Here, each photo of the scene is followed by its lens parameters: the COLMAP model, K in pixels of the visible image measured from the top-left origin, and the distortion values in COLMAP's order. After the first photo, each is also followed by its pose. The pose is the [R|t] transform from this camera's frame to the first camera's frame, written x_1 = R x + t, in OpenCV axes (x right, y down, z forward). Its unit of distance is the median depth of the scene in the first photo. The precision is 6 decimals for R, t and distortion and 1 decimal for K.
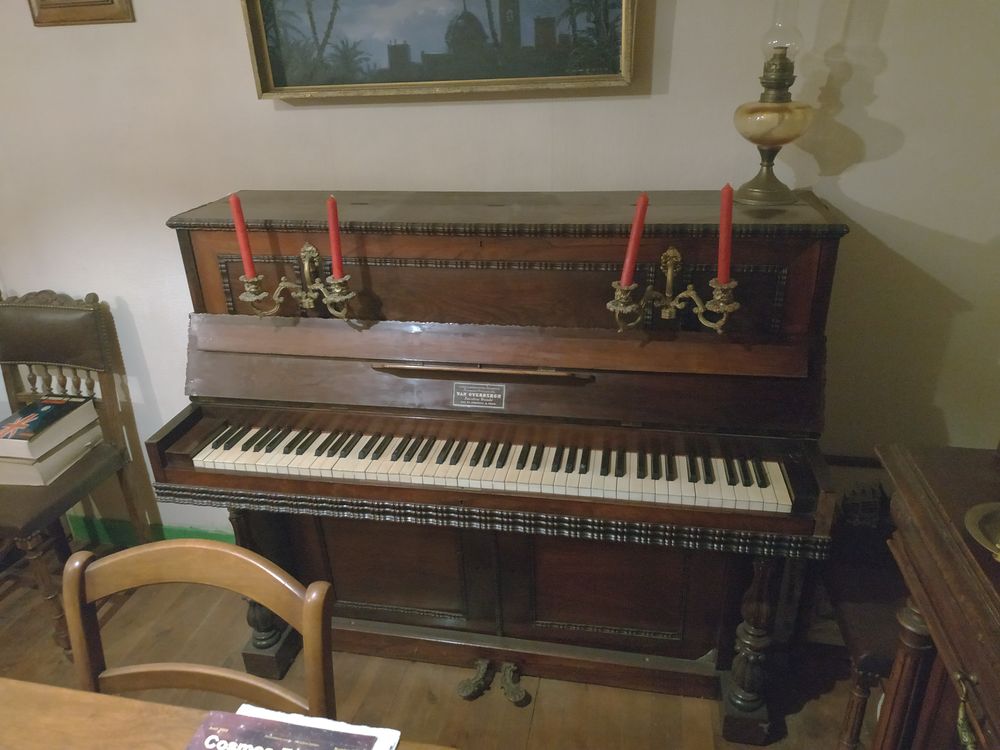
lens RADIAL K [[731.3, 0, 497.3], [0, 731.3, 381.3], [0, 0, 1]] dist [0.034207, -0.002244]
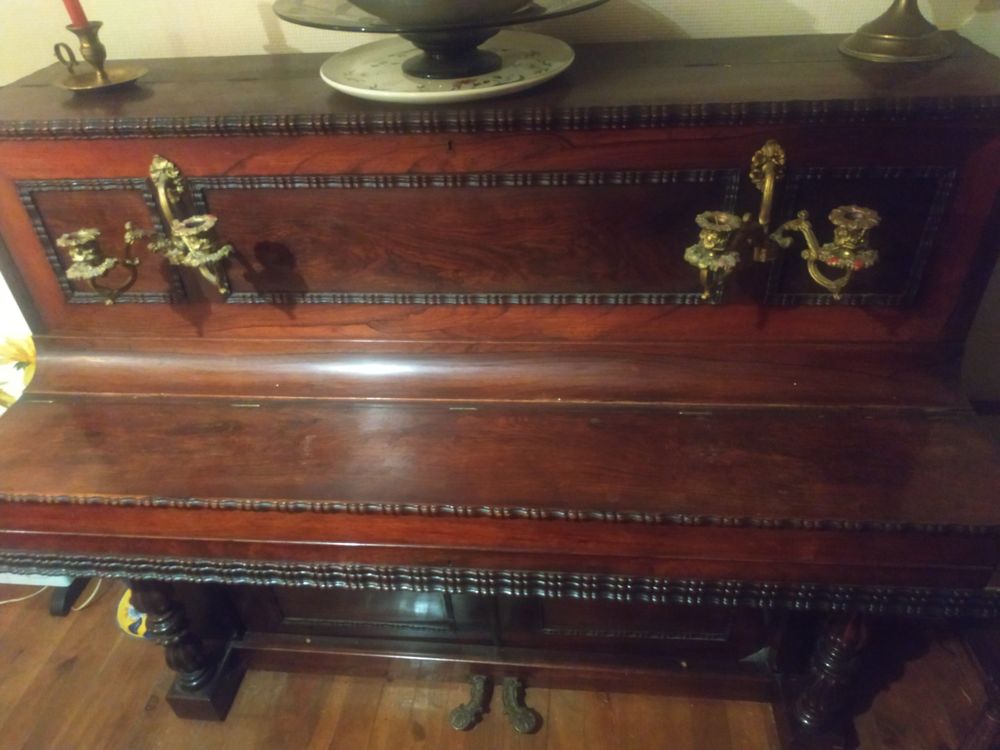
lens RADIAL K [[712.7, 0, 500.0], [0, 712.7, 375.0], [0, 0, 1]] dist [-0.003597, -0.004945]
pose [[0.994521, -0.072656, 0.075157, -0.036482], [0.057495, 0.980638, 0.187201, -0.103162], [-0.087303, -0.181854, 0.979442, 0.365200]]
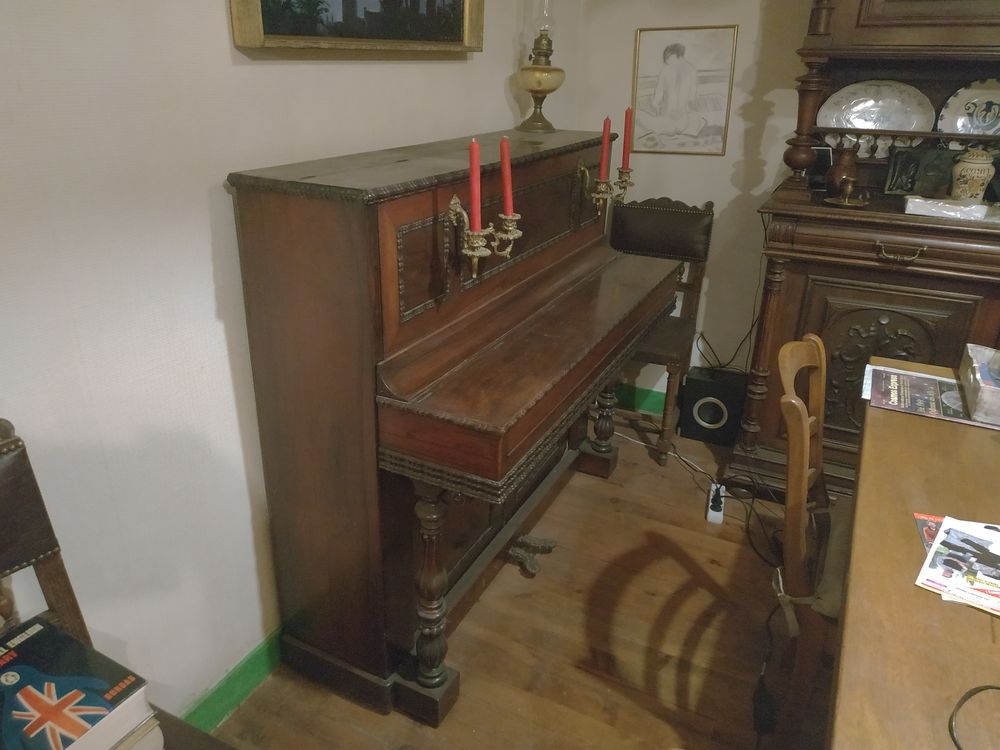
lens RADIAL K [[731.3, 0, 497.3], [0, 731.3, 381.3], [0, 0, 1]] dist [0.034207, -0.002244]
pose [[0.261642, -0.351774, 0.898776, -1.156112], [0.378086, 0.894148, 0.239898, -0.172572], [-0.888029, 0.277047, 0.366947, 0.630119]]
